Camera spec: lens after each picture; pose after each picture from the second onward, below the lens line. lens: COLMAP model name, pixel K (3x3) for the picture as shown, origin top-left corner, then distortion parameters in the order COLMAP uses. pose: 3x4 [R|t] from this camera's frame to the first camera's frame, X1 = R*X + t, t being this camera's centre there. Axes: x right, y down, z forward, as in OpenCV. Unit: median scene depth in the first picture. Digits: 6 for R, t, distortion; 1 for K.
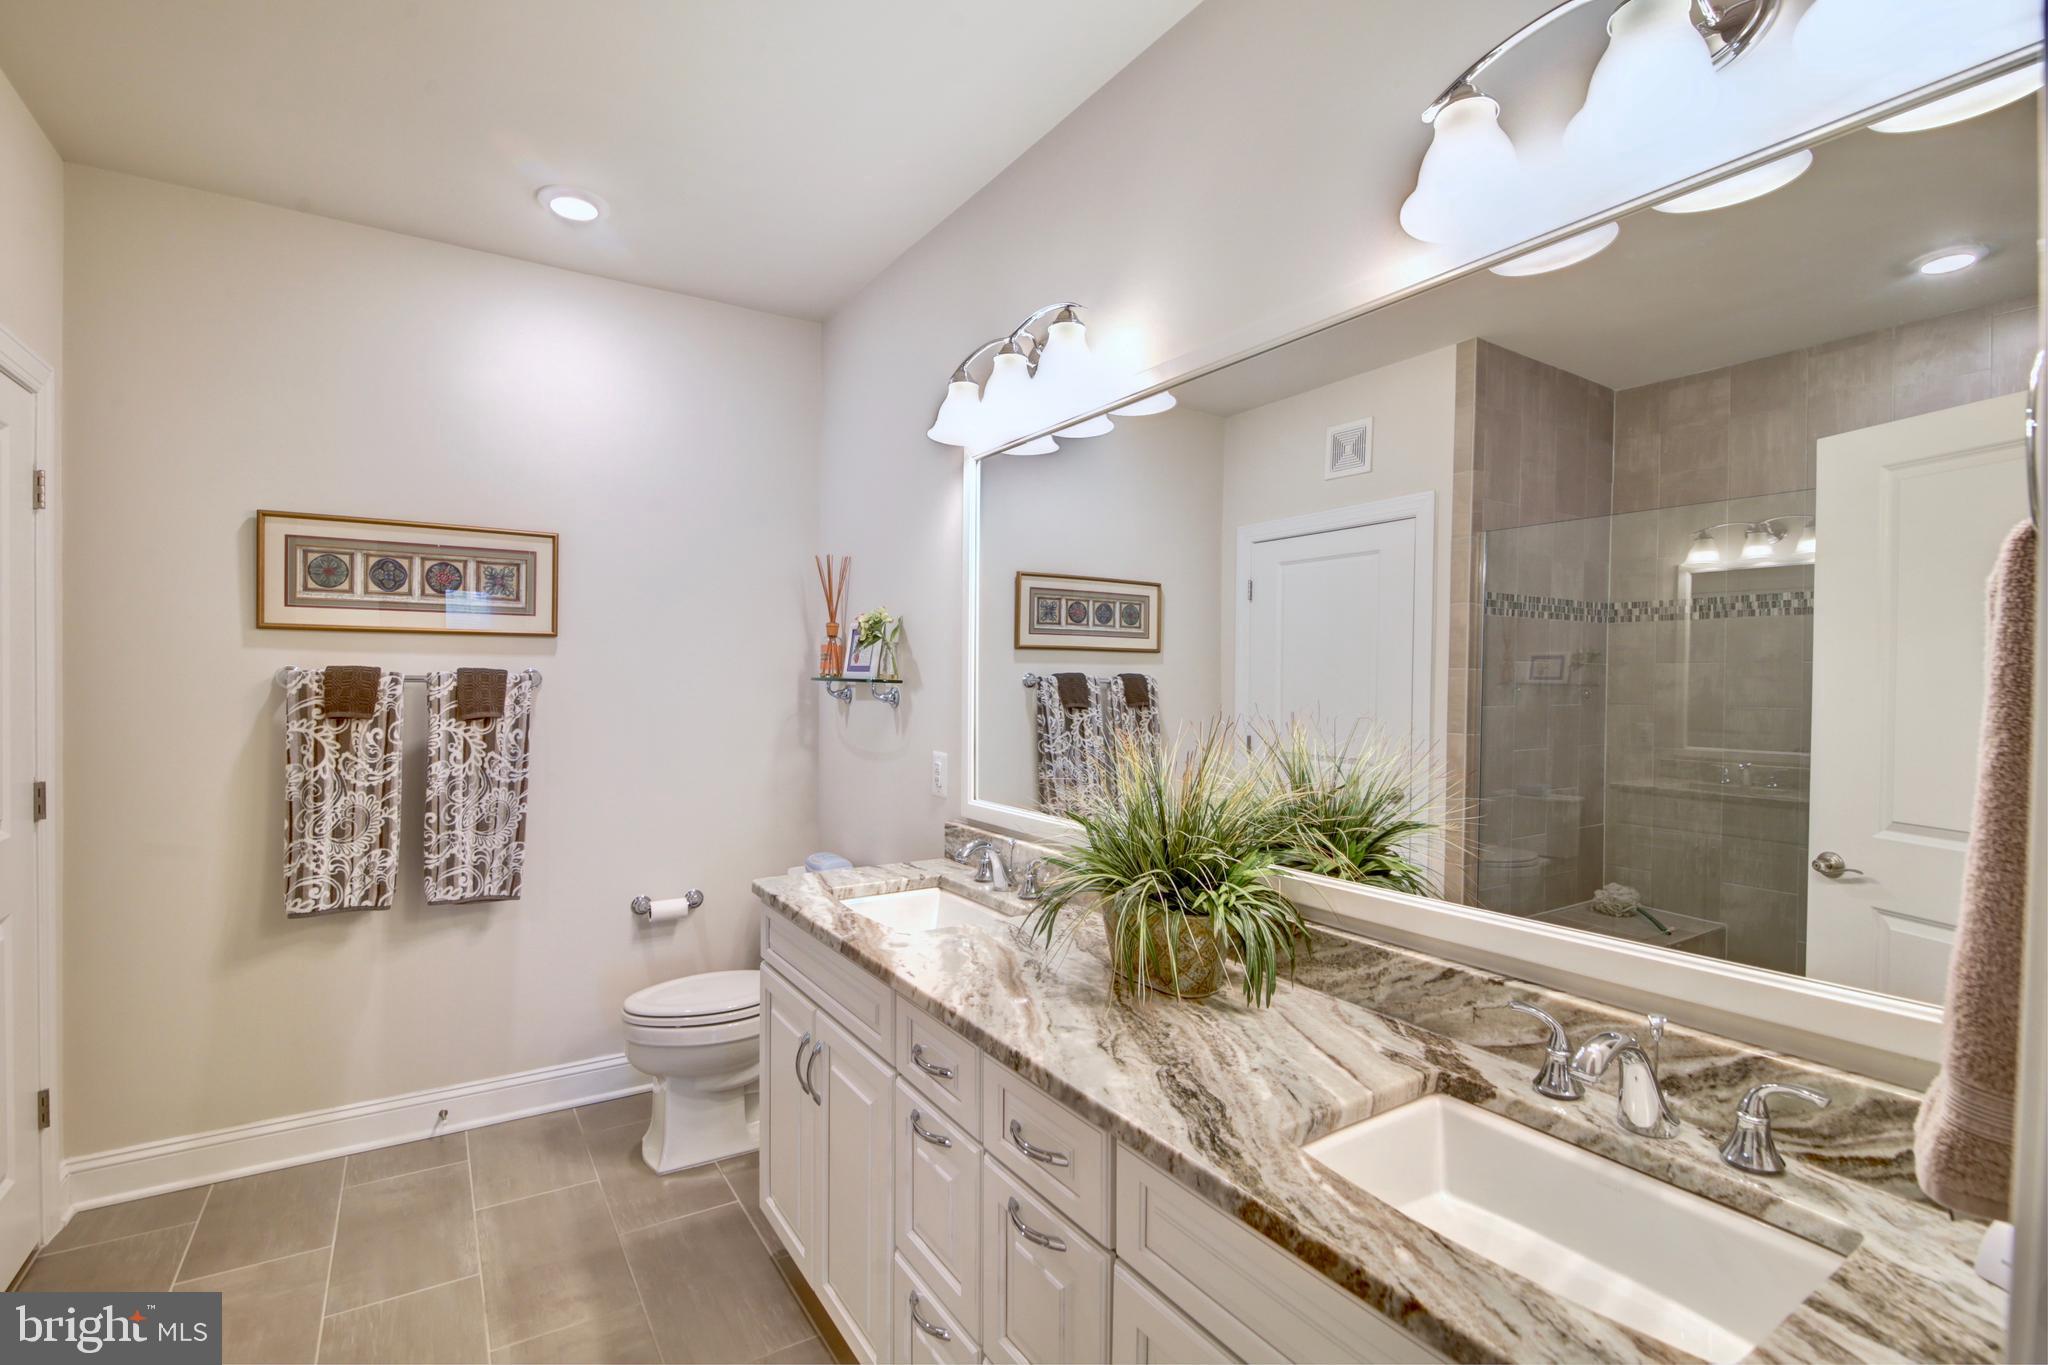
lens RADIAL K [[937.7, 0, 1026.2], [0, 937.7, 683.5], [0, 0, 1]] dist [-0.020925, 0.000804]
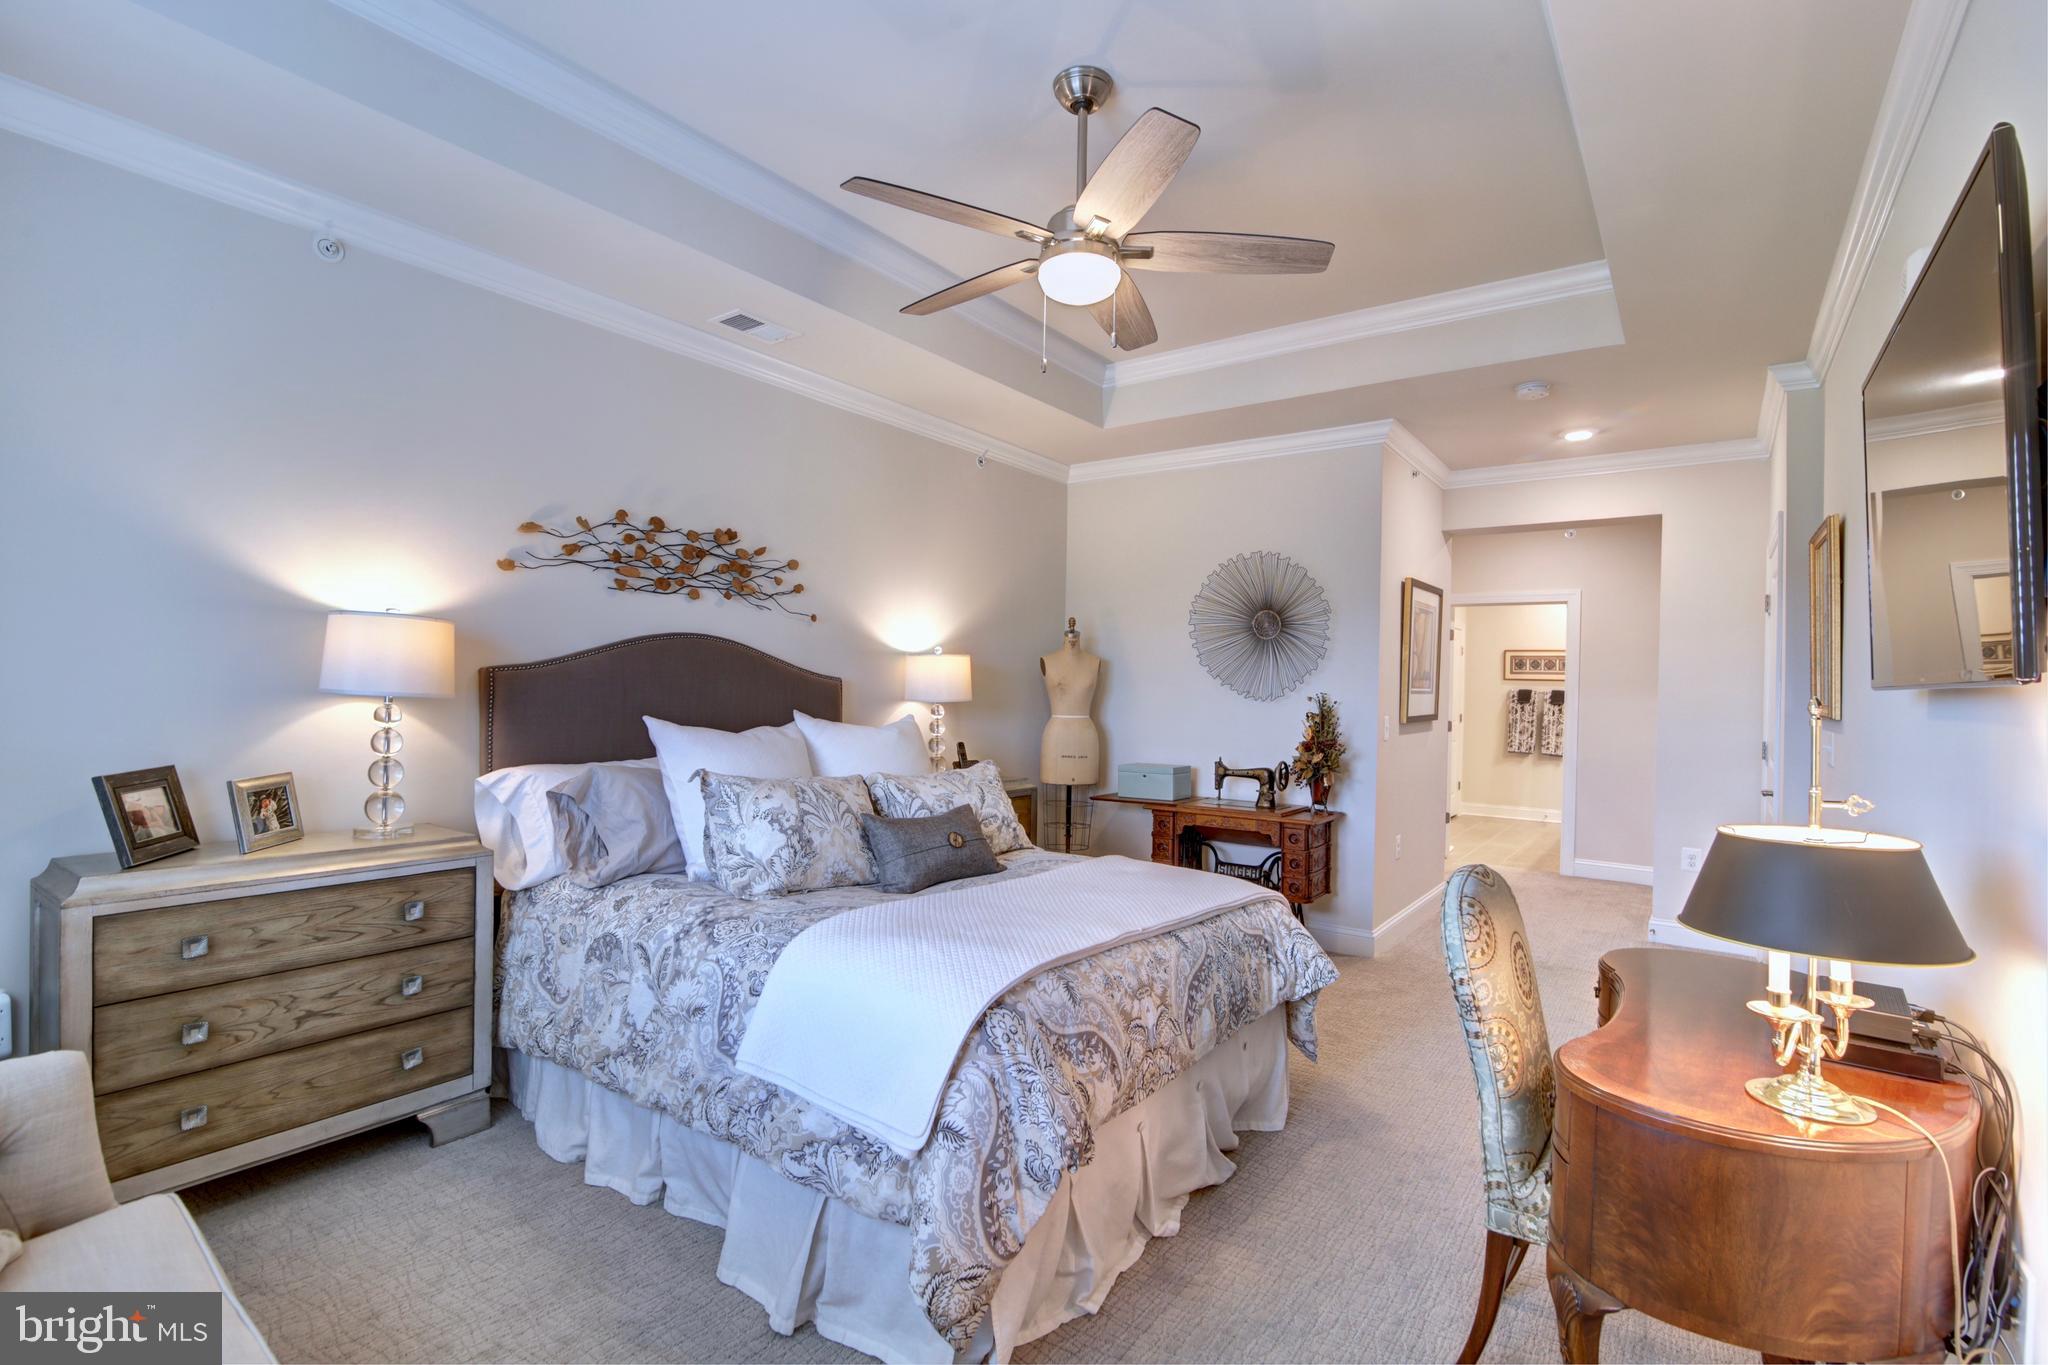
lens RADIAL K [[937.7, 0, 1029.9], [0, 937.7, 685.4], [0, 0, 1]] dist [-0.020925, 0.000804]
pose [[0.354543, 0.002188, -0.935037, 2.113795], [-0.027465, 0.999590, -0.008075, 0.051232], [0.934636, 0.028543, 0.354458, -2.240828]]
